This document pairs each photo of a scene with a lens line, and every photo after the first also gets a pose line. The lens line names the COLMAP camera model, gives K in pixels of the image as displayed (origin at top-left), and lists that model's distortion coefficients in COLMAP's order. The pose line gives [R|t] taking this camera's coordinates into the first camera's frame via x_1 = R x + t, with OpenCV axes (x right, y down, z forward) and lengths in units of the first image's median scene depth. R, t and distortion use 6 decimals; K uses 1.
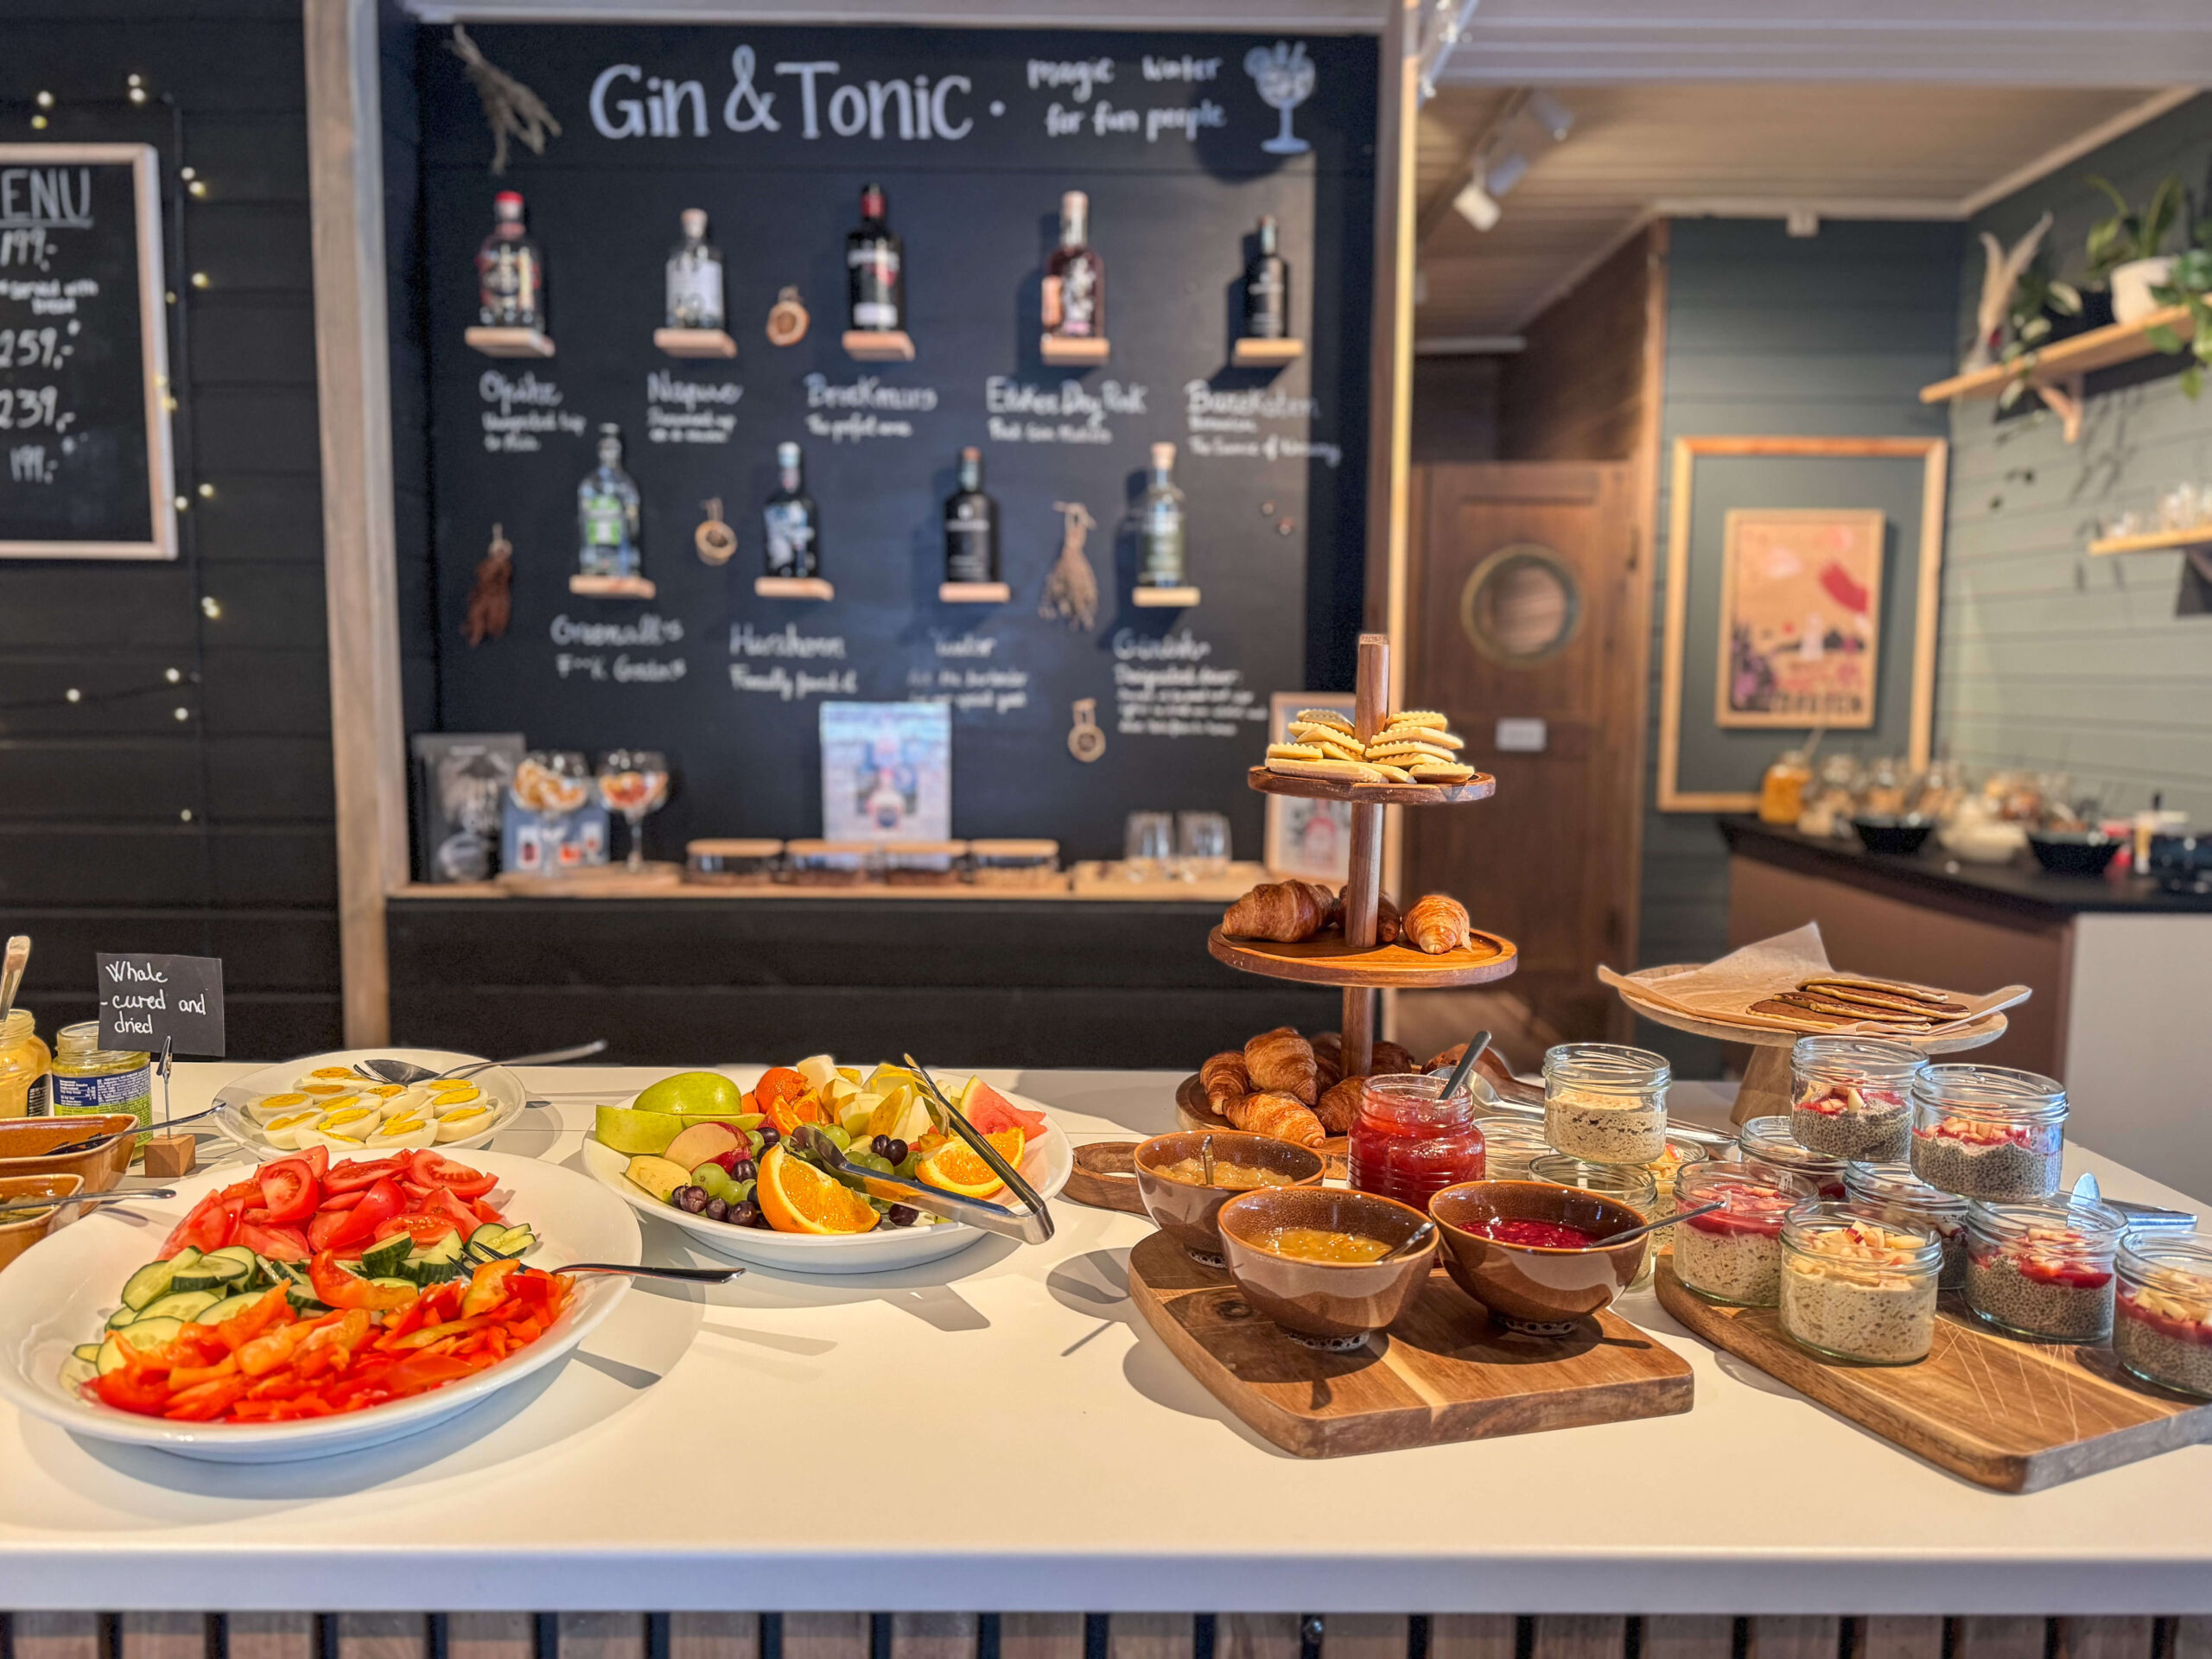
lens RADIAL K [[1707.4, 0, 1103.4], [0, 1707.4, 832.9], [0, 0, 1]] dist [0.013653, -0.012967]
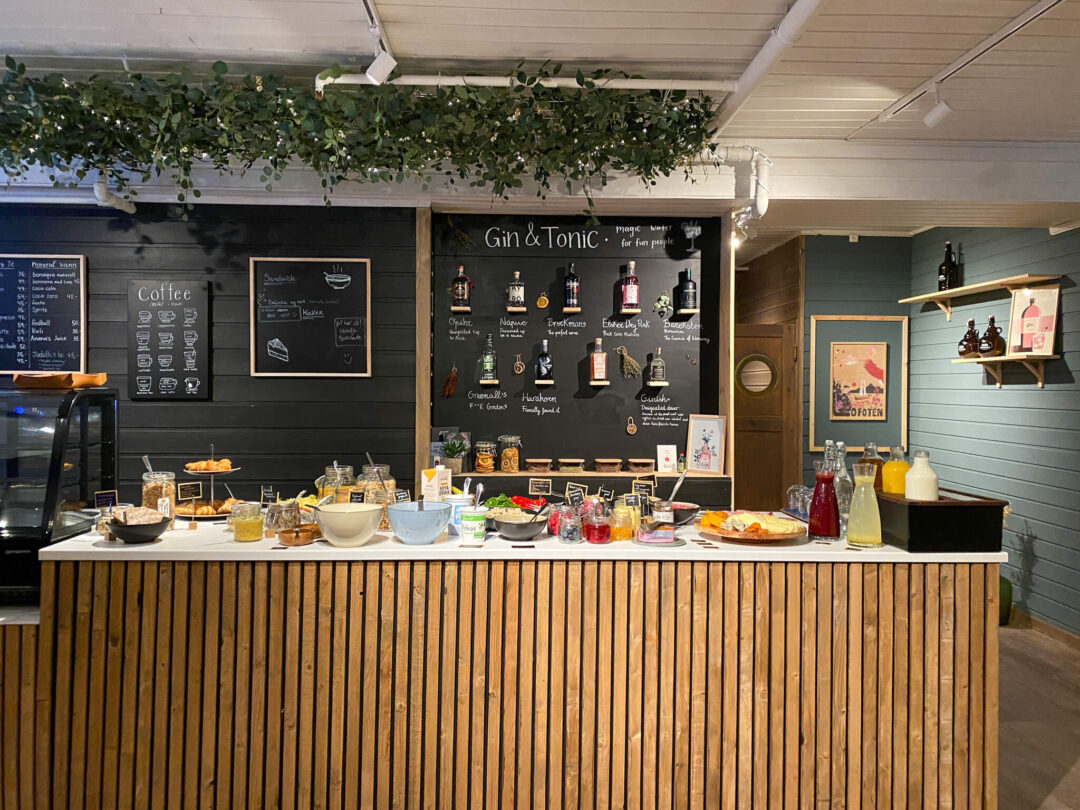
lens RADIAL K [[833.6, 0, 543.6], [0, 833.6, 395.7], [0, 0, 1]] dist [0.013653, -0.012967]
pose [[0.999936, -0.003818, 0.010626, -0.197747], [0.004722, 0.996247, -0.086427, 0.020338], [-0.010256, 0.086472, 0.996202, -0.580371]]
